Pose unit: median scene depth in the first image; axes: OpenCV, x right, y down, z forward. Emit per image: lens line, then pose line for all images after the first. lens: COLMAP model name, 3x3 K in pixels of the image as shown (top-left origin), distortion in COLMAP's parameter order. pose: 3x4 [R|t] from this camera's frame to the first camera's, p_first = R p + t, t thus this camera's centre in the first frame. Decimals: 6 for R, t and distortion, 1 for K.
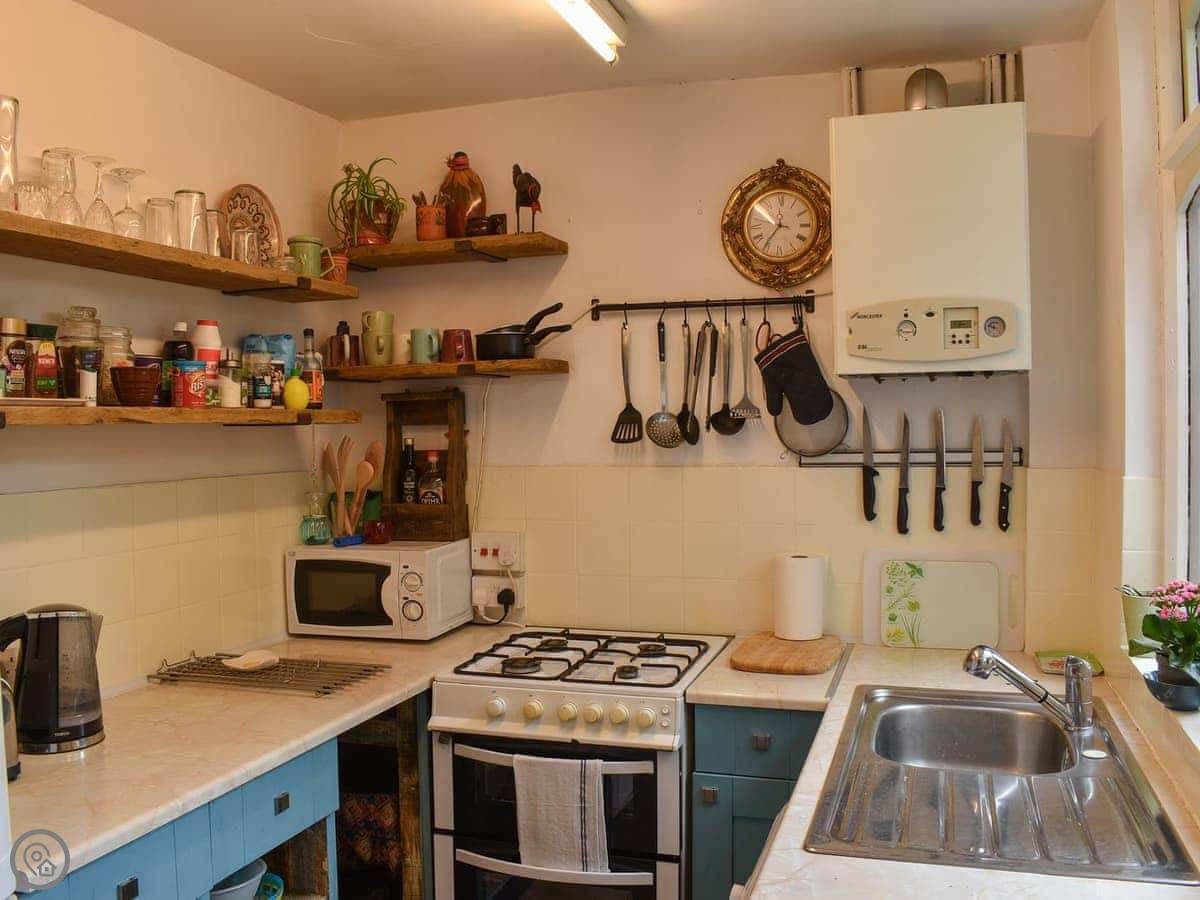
lens RADIAL K [[1076.6, 0, 596.2], [0, 1076.6, 450.7], [0, 0, 1]] dist [-0.088104, 0.006545]
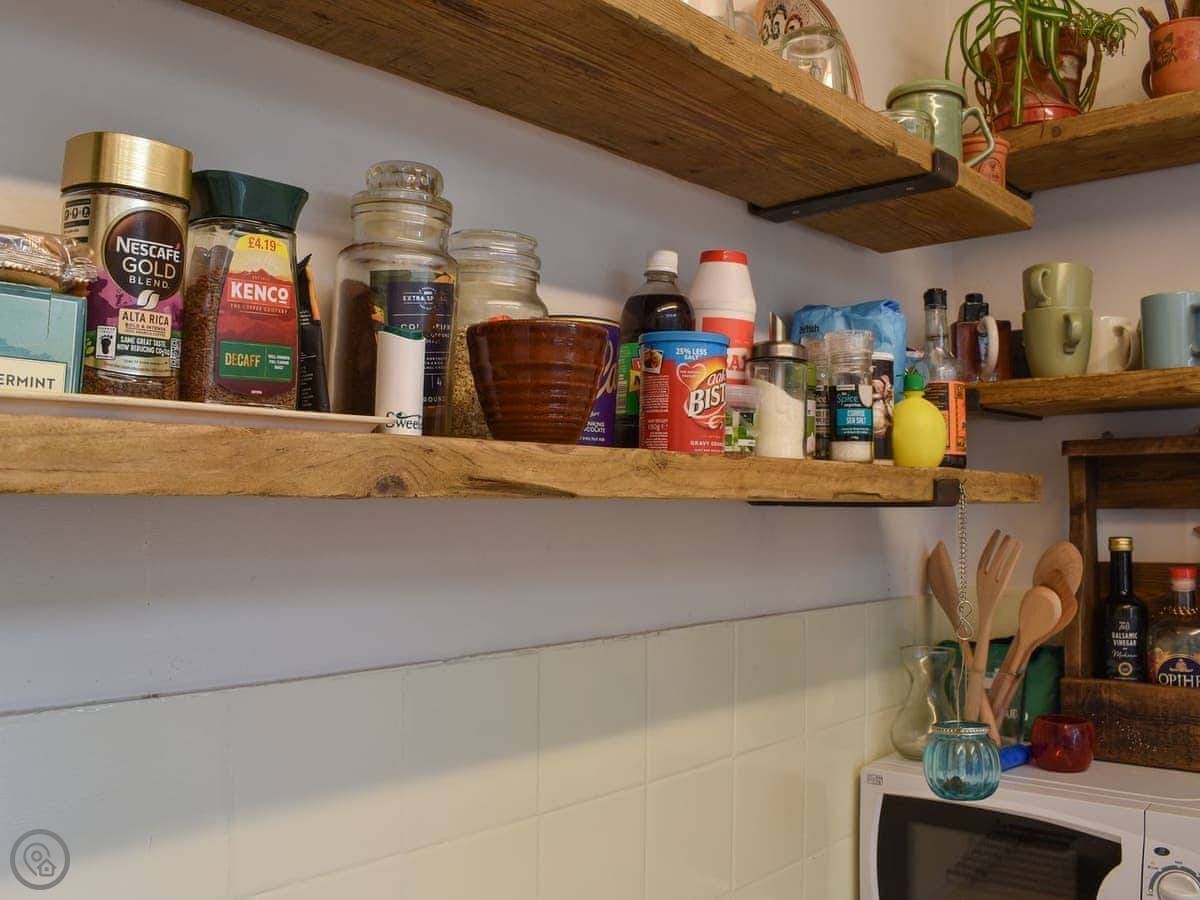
lens RADIAL K [[1076.6, 0, 599.4], [0, 1076.6, 451.4], [0, 0, 1]] dist [-0.088104, 0.006545]
pose [[0.914629, 0.000871, -0.404294, -0.237912], [-0.028546, 0.997641, -0.062430, -0.016322], [0.403286, 0.068642, 0.912496, 0.594431]]
